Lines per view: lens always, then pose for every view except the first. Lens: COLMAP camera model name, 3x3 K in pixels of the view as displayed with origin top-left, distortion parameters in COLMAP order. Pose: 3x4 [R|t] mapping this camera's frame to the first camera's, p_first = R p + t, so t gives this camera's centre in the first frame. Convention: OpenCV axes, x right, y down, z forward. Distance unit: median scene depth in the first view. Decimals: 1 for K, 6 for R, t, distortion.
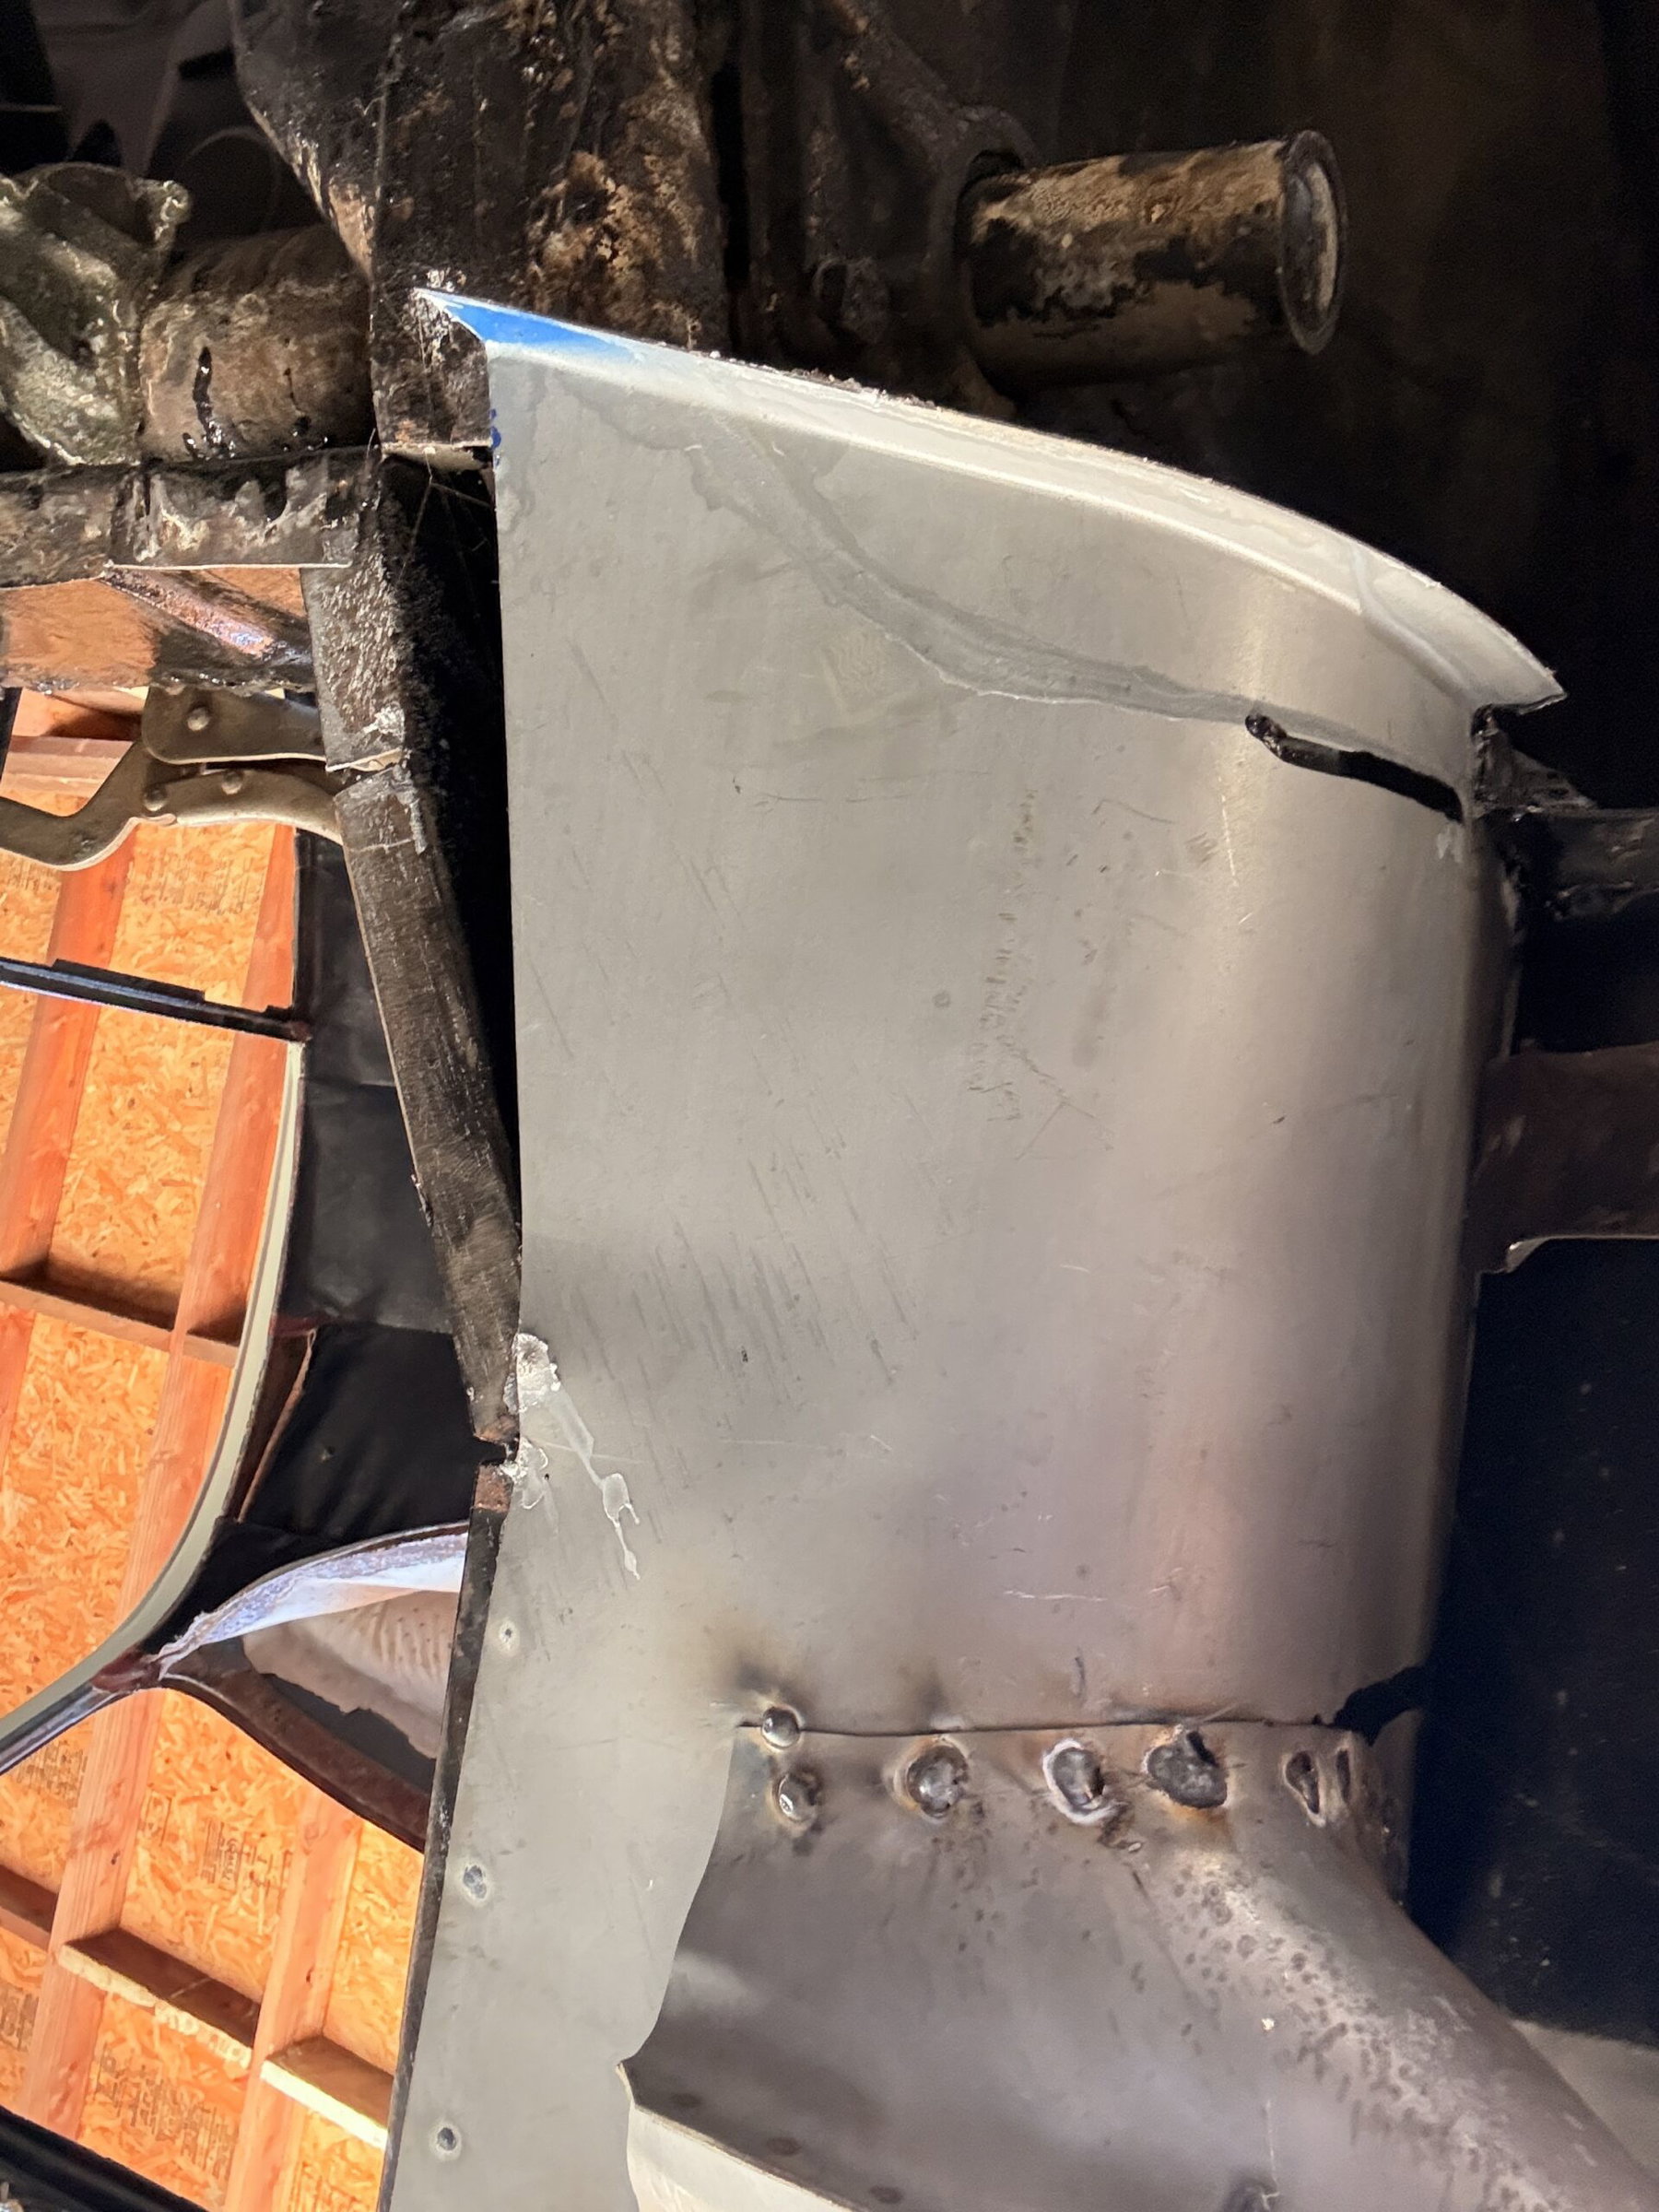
lens RADIAL K [[1882.9, 0, 828.6], [0, 1882.9, 1106.4], [0, 0, 1]] dist [0.120295, -0.178100]
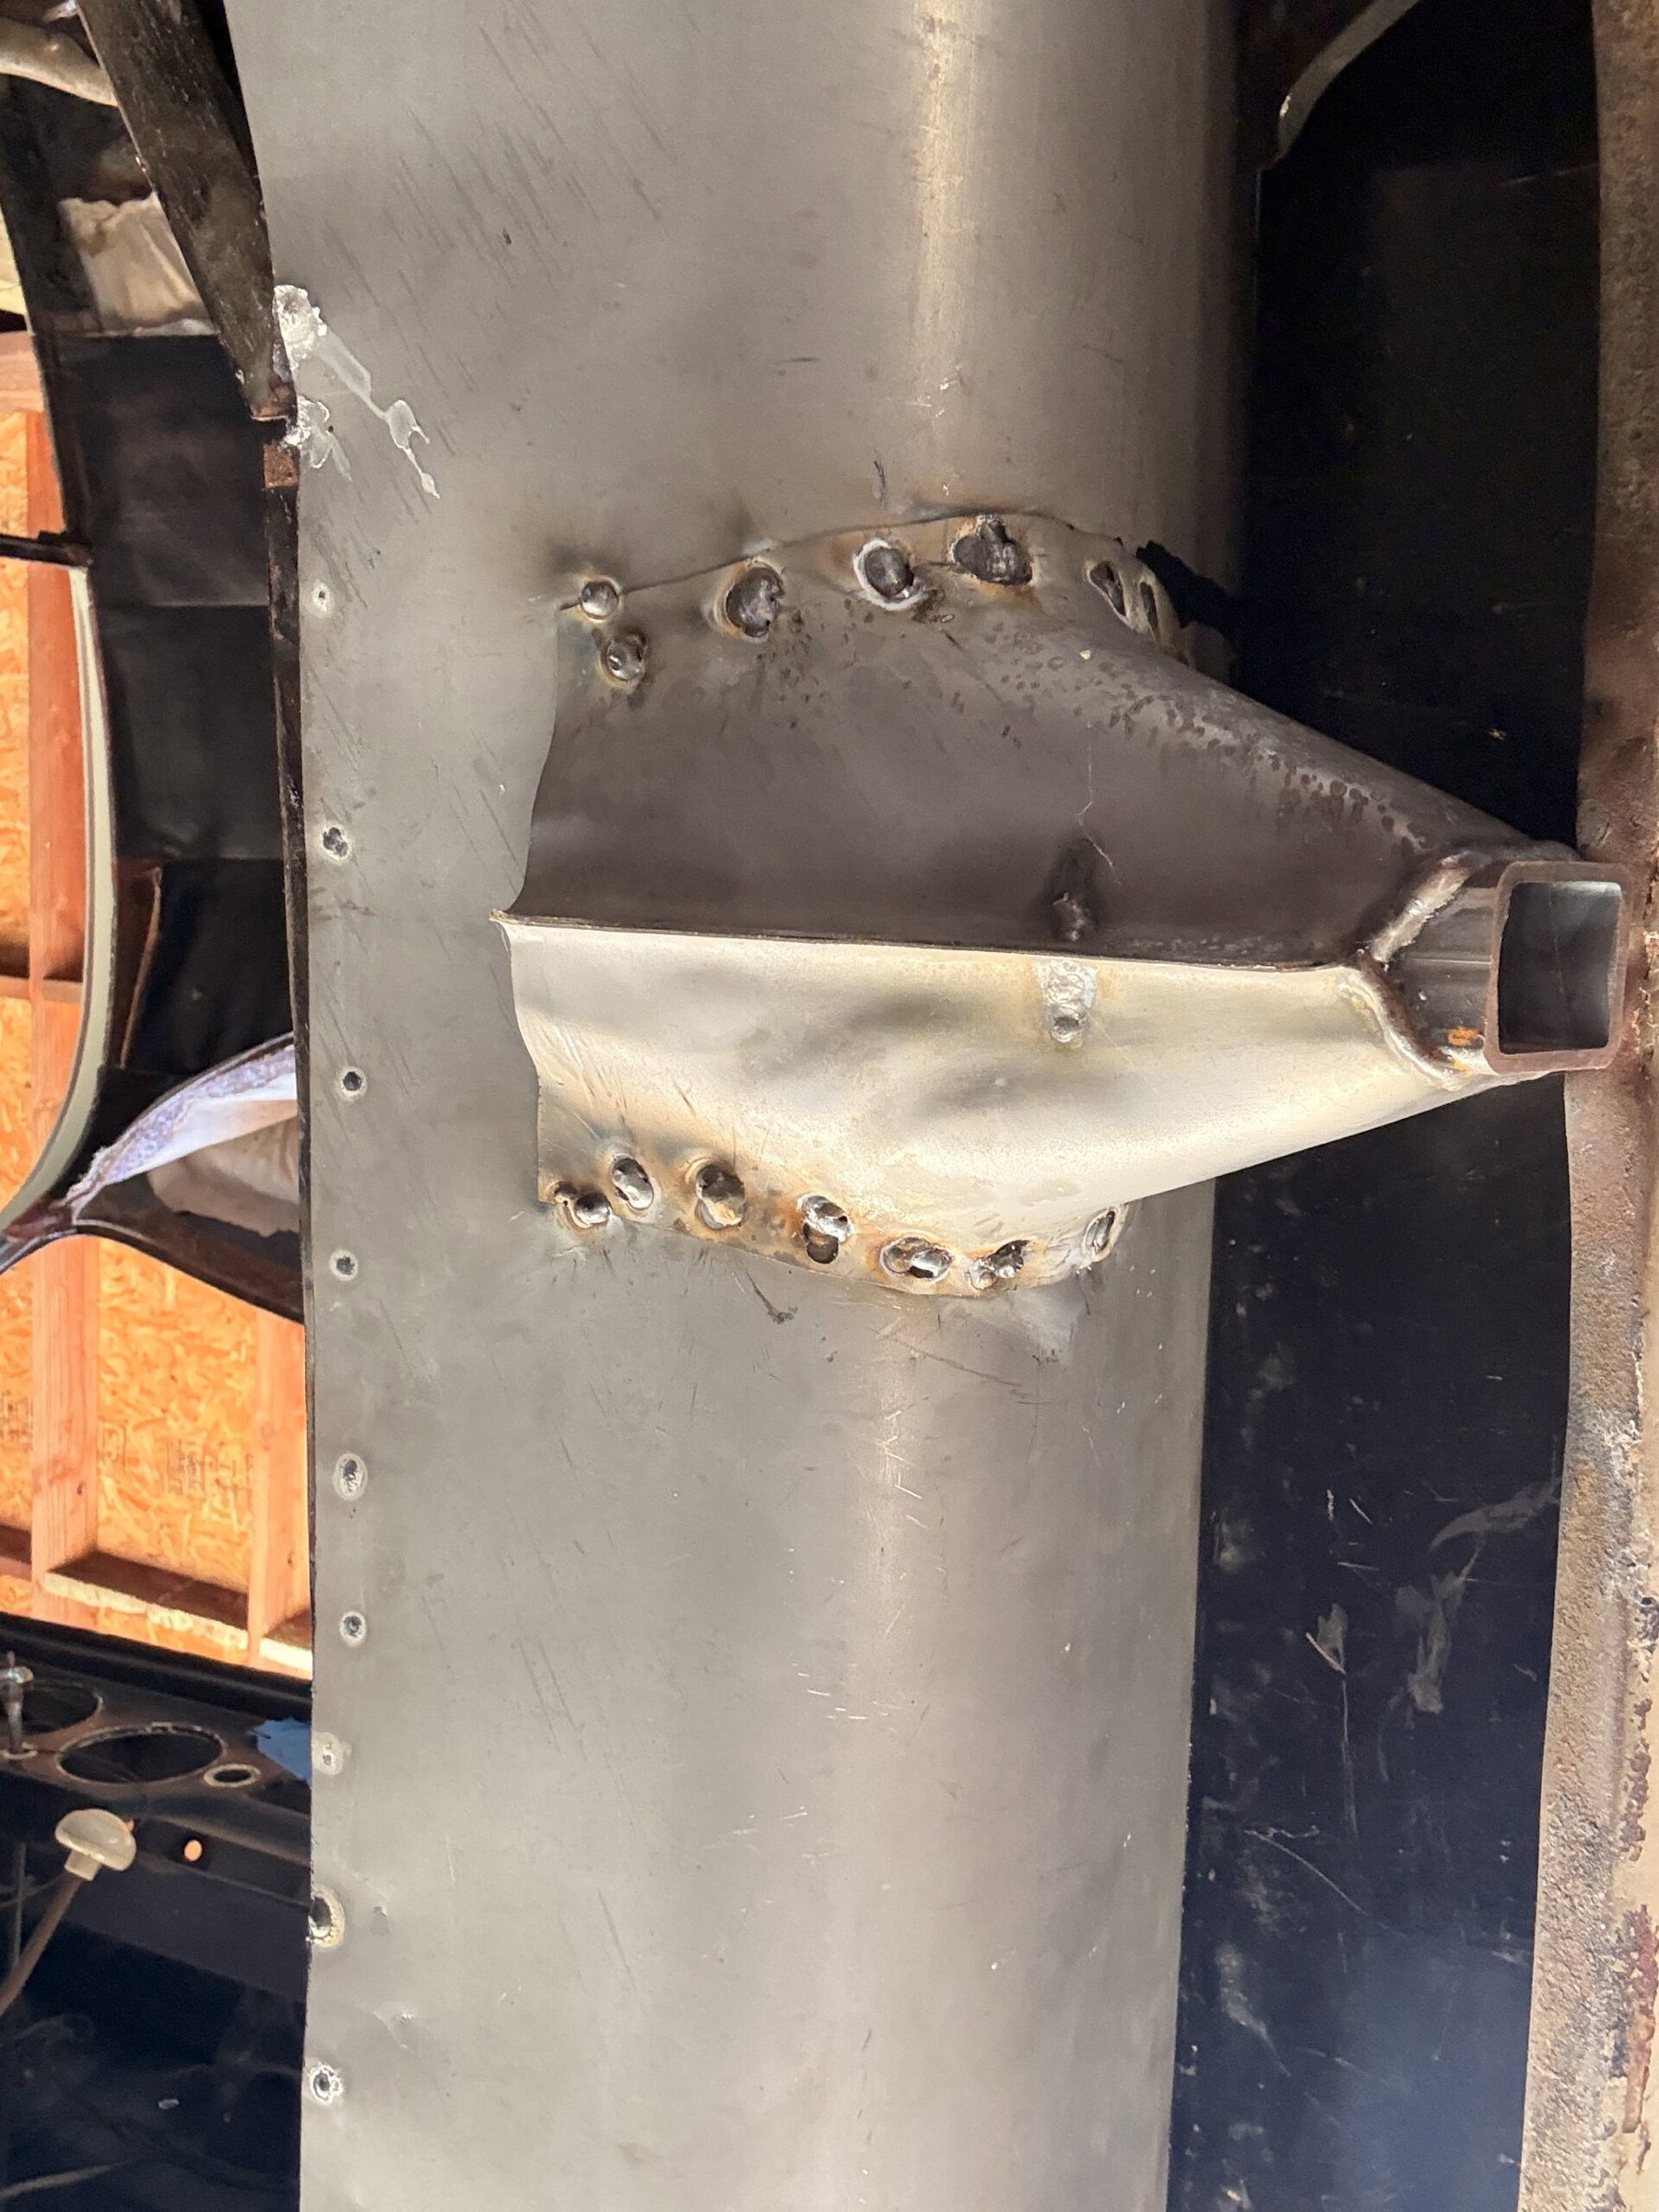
lens RADIAL K [[1882.9, 0, 828.6], [0, 1882.9, 1106.4], [0, 0, 1]] dist [0.120295, -0.178100]
pose [[0.988798, -0.139413, 0.053319, 0.003366], [0.127408, 0.974431, 0.185070, 0.375440], [-0.077757, -0.176203, 0.981278, -0.046096]]
